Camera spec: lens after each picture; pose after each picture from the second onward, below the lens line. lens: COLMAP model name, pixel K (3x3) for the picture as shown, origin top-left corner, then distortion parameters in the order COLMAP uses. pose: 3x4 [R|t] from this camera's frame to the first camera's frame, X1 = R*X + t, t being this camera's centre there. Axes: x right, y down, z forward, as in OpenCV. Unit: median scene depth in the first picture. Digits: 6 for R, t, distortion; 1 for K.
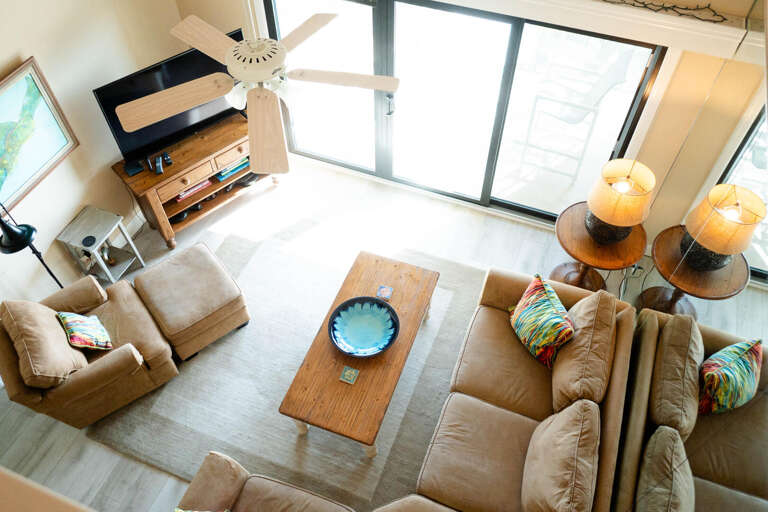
lens RADIAL K [[569.4, 0, 383.2], [0, 569.4, 243.6], [0, 0, 1]] dist [-0.016789, 0.006290]
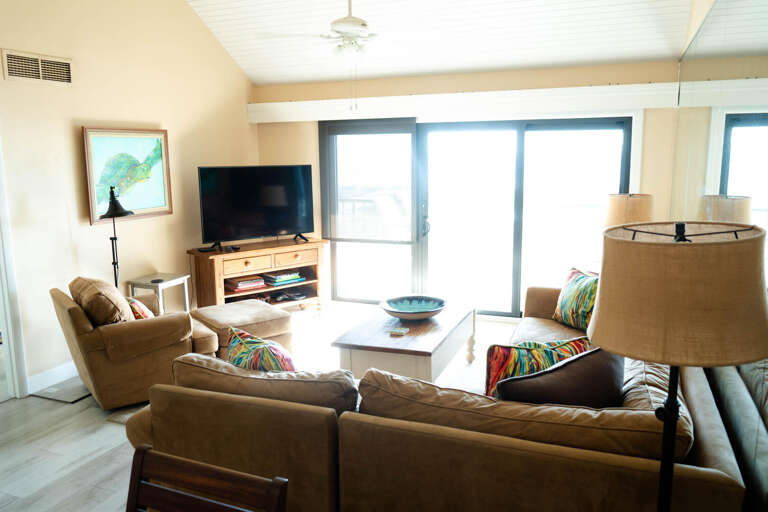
lens RADIAL K [[593.3, 0, 386.0], [0, 593.3, 254.4], [0, 0, 1]] dist [-0.014109, 0.004369]
pose [[0.999882, -0.006283, -0.014030, -0.068983], [-0.004640, 0.746740, -0.665100, 0.797434], [0.014656, 0.665087, 0.746622, 0.135145]]
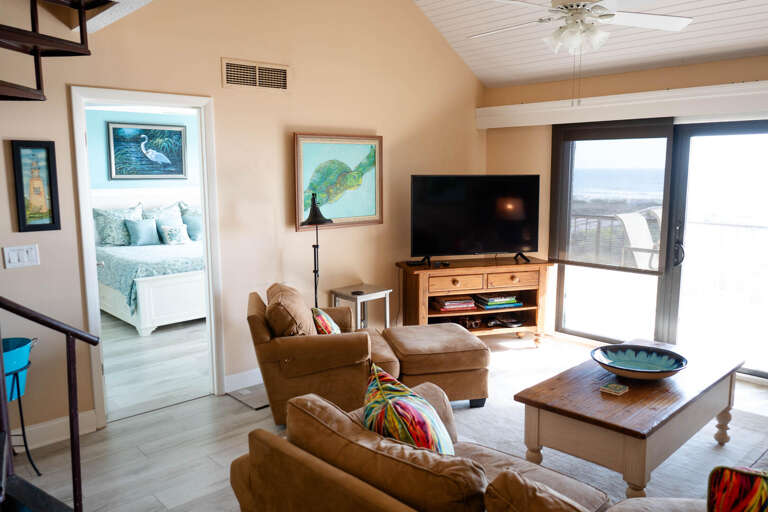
lens RADIAL K [[593.3, 0, 386.0], [0, 593.3, 254.4], [0, 0, 1]] dist [-0.014109, 0.004369]
pose [[0.900468, 0.061536, -0.430546, -0.004594], [-0.338191, 0.721514, -0.604189, 0.656334], [0.273465, 0.689660, 0.670511, 0.258857]]
